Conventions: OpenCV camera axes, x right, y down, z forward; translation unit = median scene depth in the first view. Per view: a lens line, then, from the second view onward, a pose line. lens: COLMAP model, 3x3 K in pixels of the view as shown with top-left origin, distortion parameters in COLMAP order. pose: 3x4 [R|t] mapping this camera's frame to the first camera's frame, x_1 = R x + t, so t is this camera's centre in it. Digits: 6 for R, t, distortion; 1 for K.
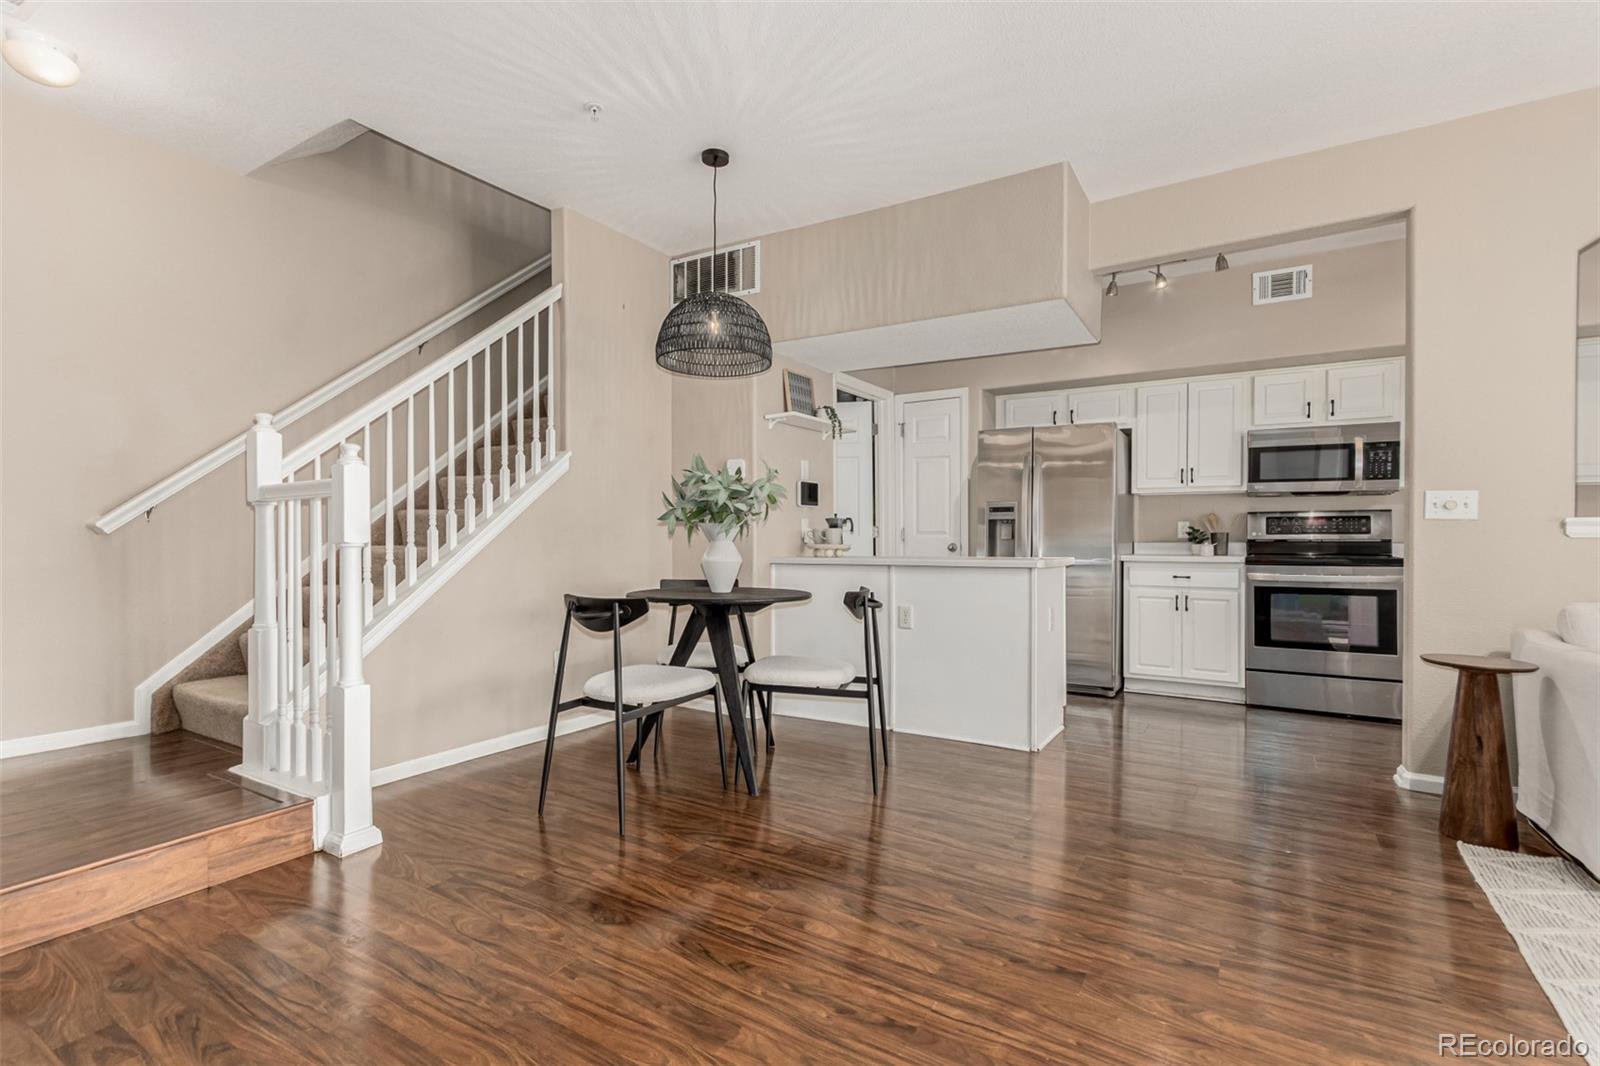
lens RADIAL K [[743.8, 0, 803.0], [0, 743.8, 543.1], [0, 0, 1]] dist [0.000558, -0.000286]
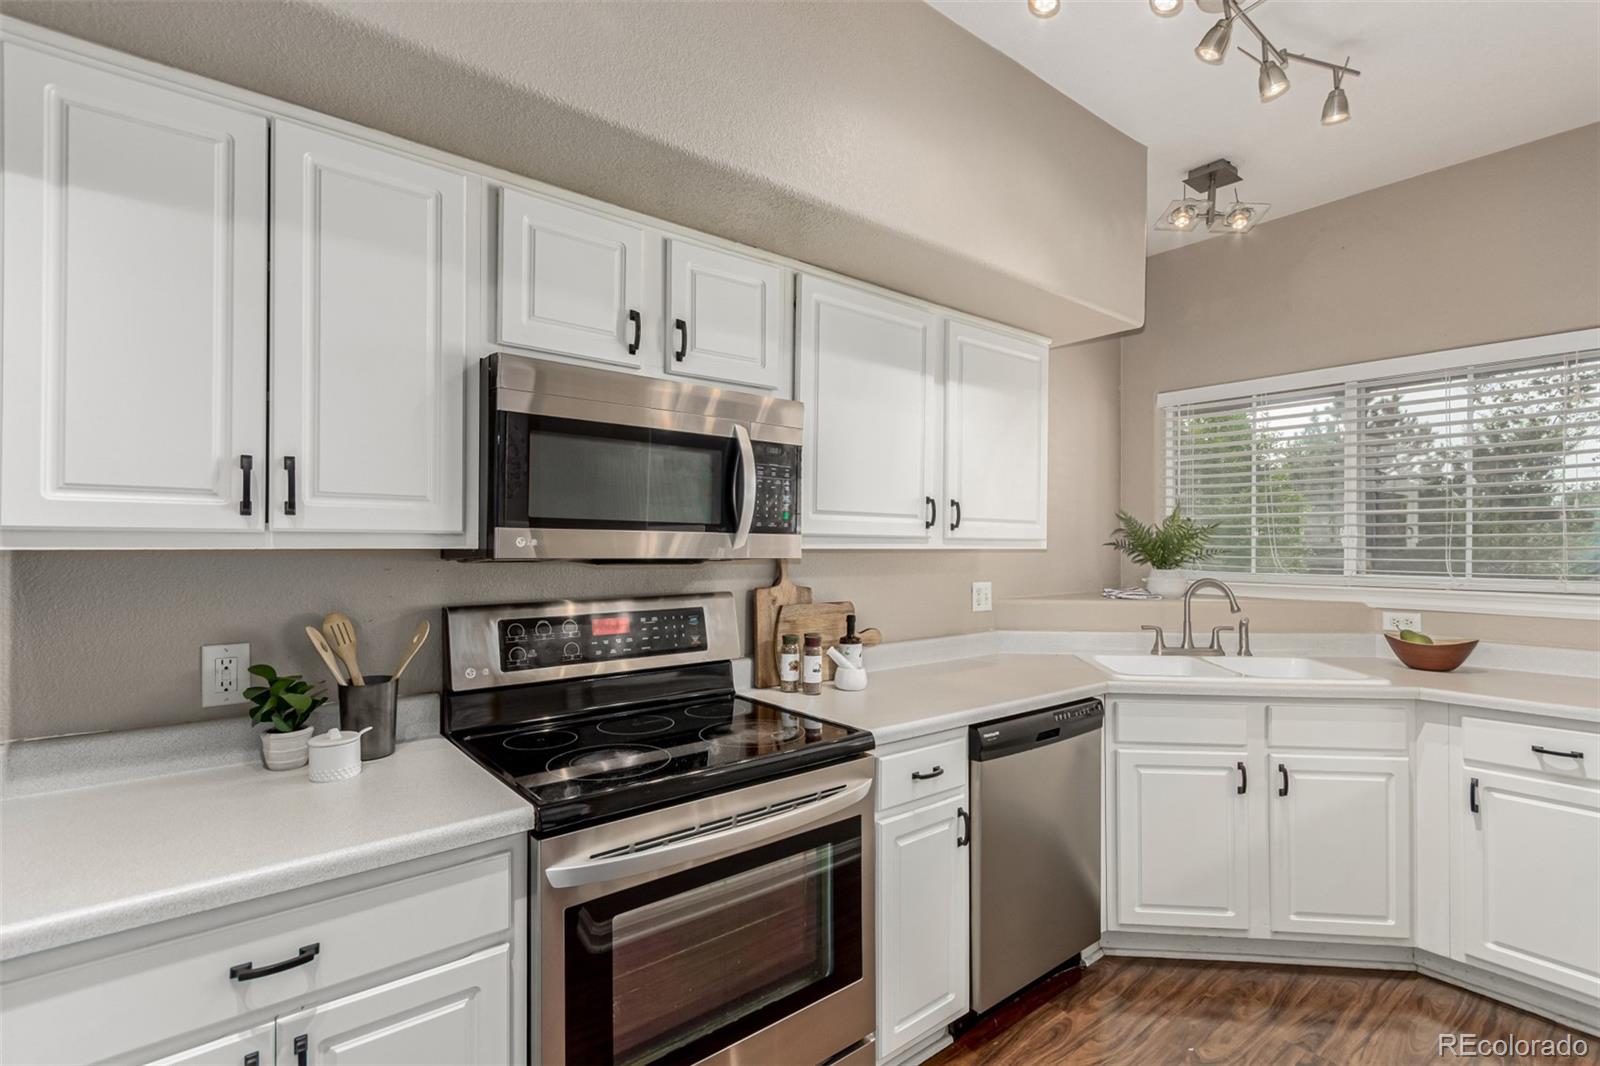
lens RADIAL K [[736.9, 0, 795.8], [0, 736.9, 542.8], [0, 0, 1]] dist [-0.001300, 0.000617]
pose [[0.335170, -0.001148, 0.942157, 0.381043], [0.008546, 0.999962, -0.001822, -0.077154], [-0.942119, 0.008663, 0.335167, 0.832524]]
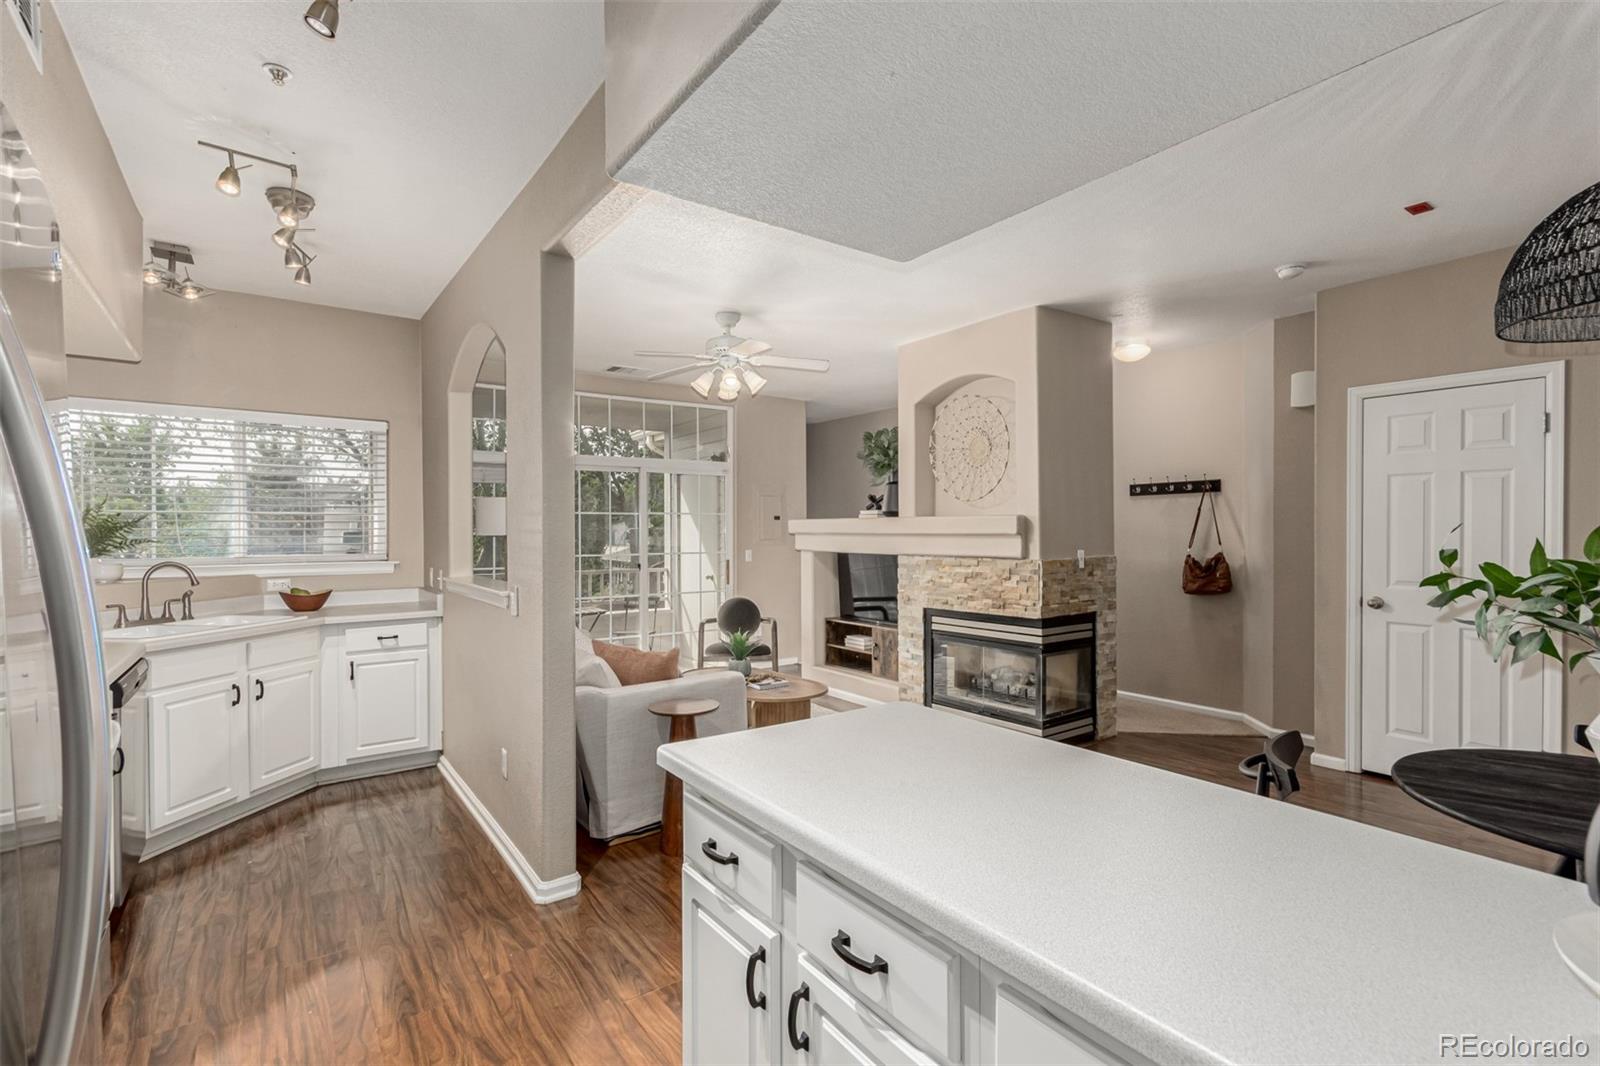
lens RADIAL K [[736.9, 0, 795.8], [0, 736.9, 542.8], [0, 0, 1]] dist [-0.001300, 0.000617]
pose [[-0.924412, -0.004560, 0.381367, 0.153788], [0.004150, 0.999749, 0.022015, -0.080833], [-0.381372, 0.021933, -0.924161, 1.183258]]
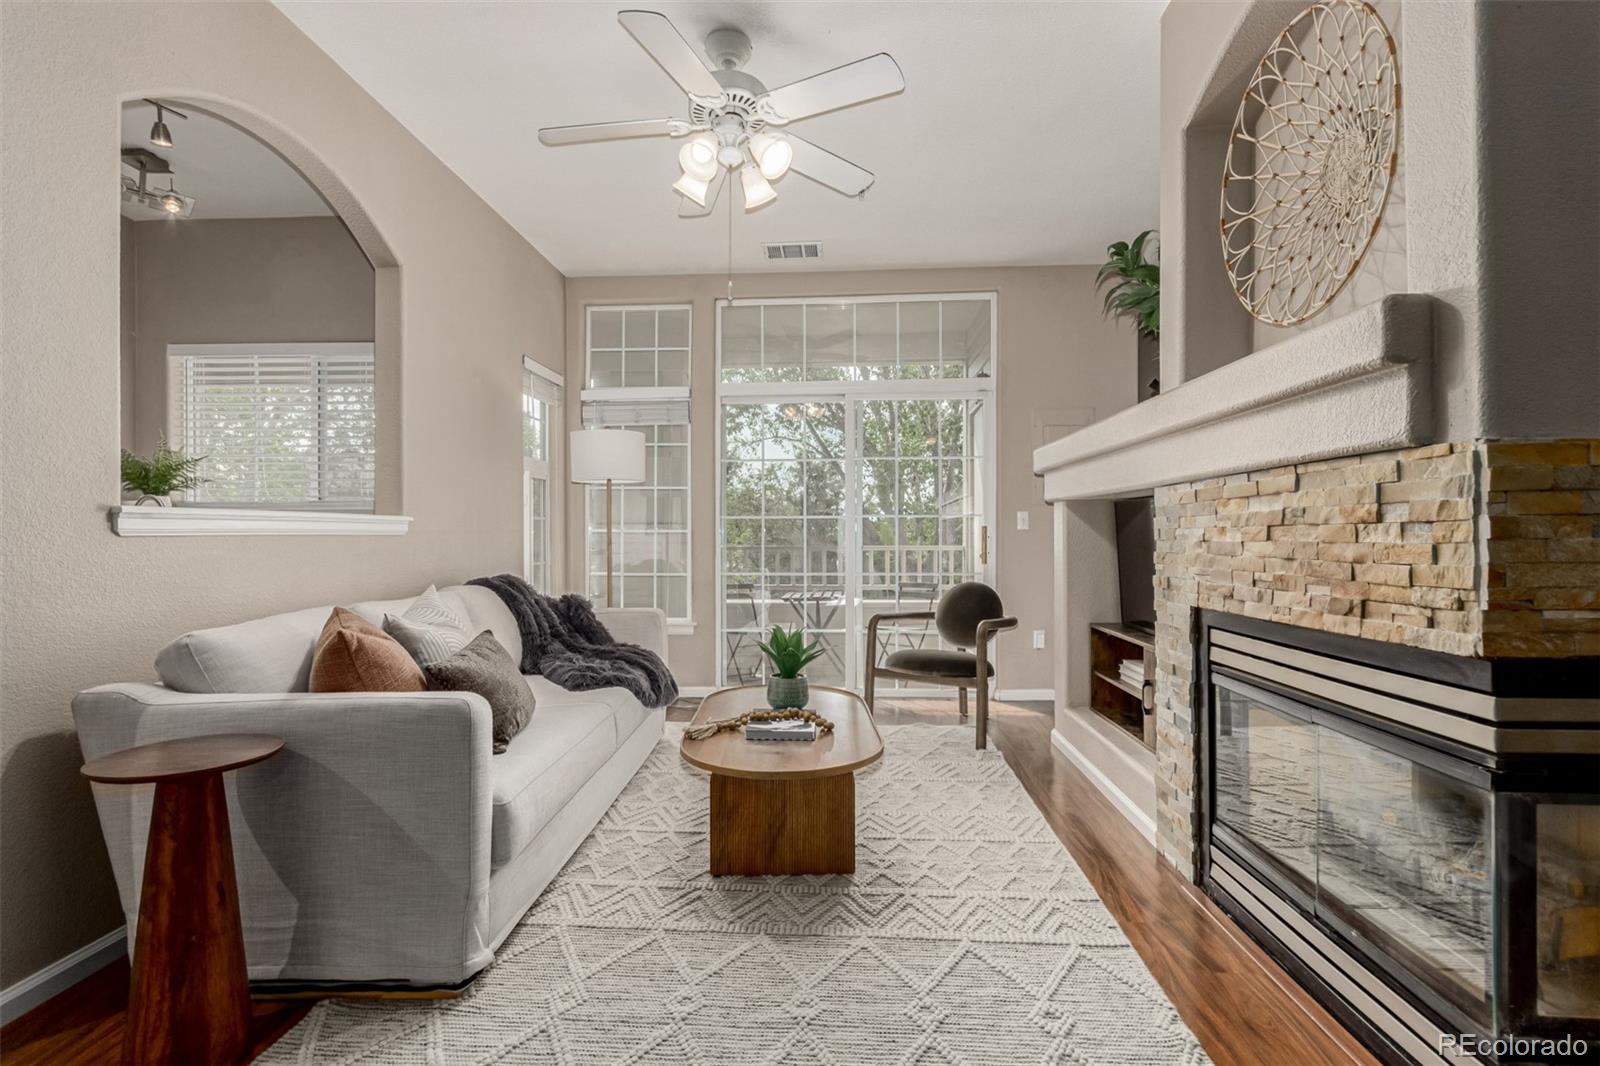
lens RADIAL K [[733.9, 0, 800.5], [0, 733.9, 540.3], [0, 0, 1]] dist [0.001380, 0.001197]
pose [[-0.479646, -0.006581, 0.877438, 0.113133], [0.007810, 0.999900, 0.011769, -0.003966], [-0.877427, 0.012498, -0.479546, 0.495708]]
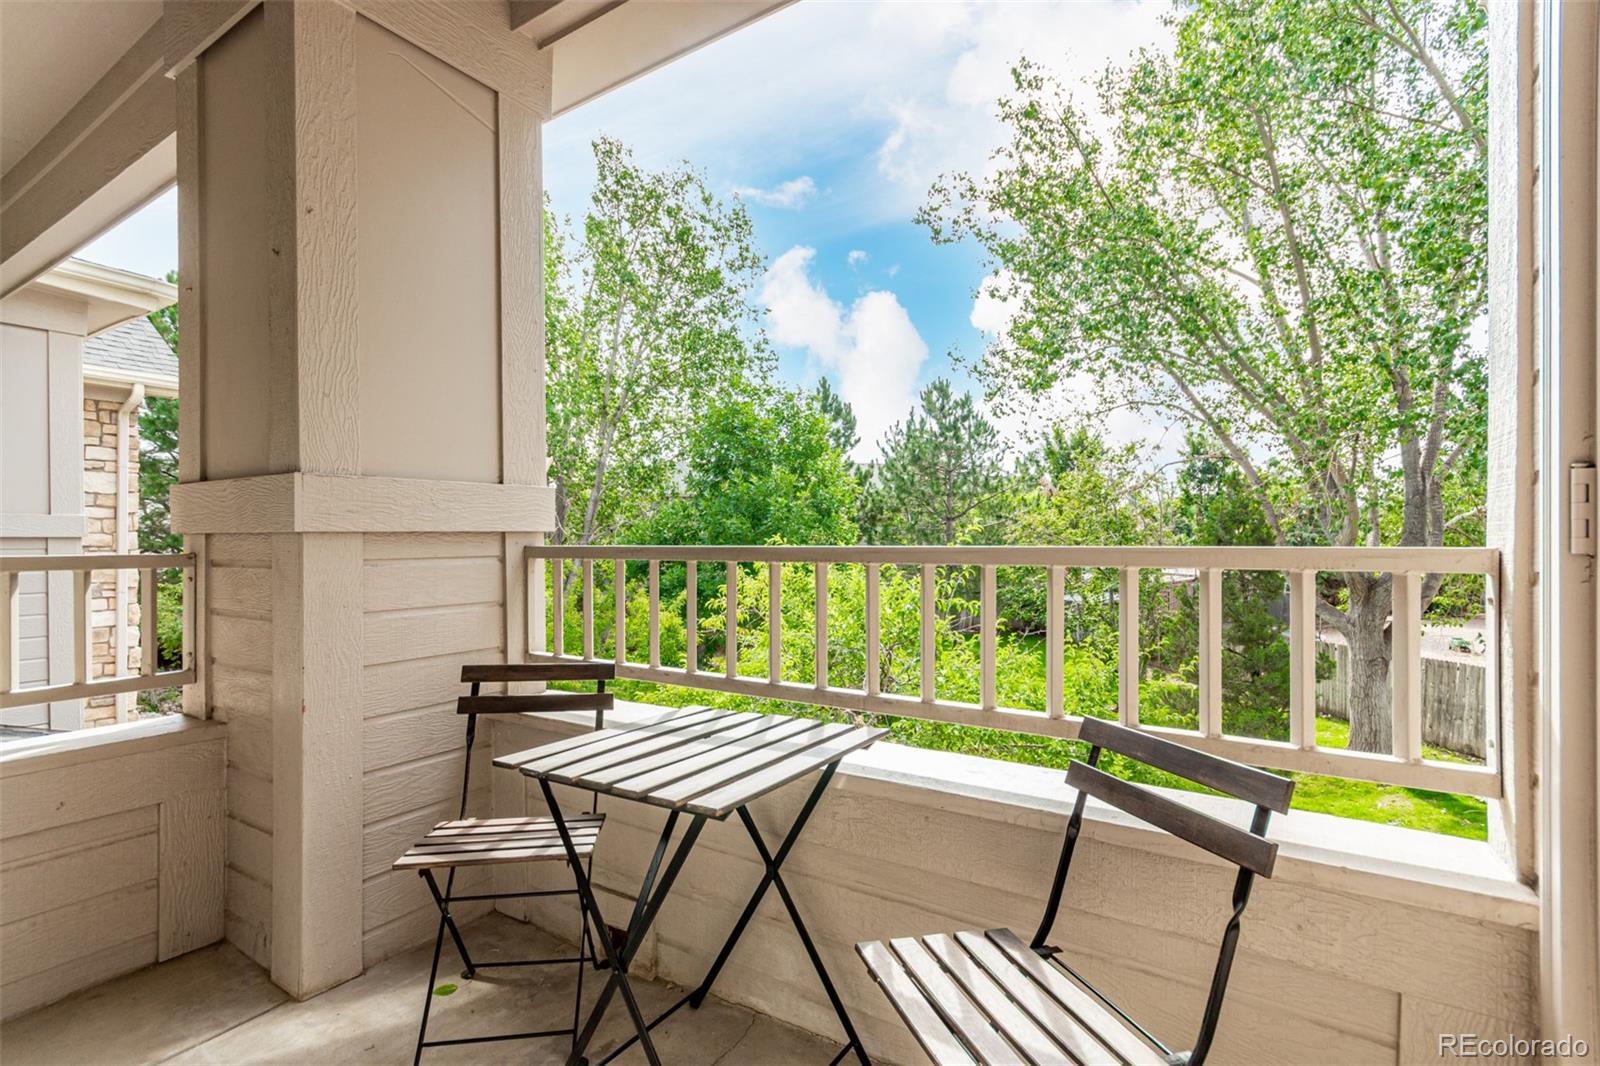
lens RADIAL K [[733.9, 0, 800.5], [0, 733.9, 540.3], [0, 0, 1]] dist [0.001380, 0.001197]
pose [[0.009580, -0.006892, 0.999930, 0.930621], [0.008138, 0.999944, 0.006814, 0.020855], [-0.999921, 0.008072, 0.009636, -0.207614]]
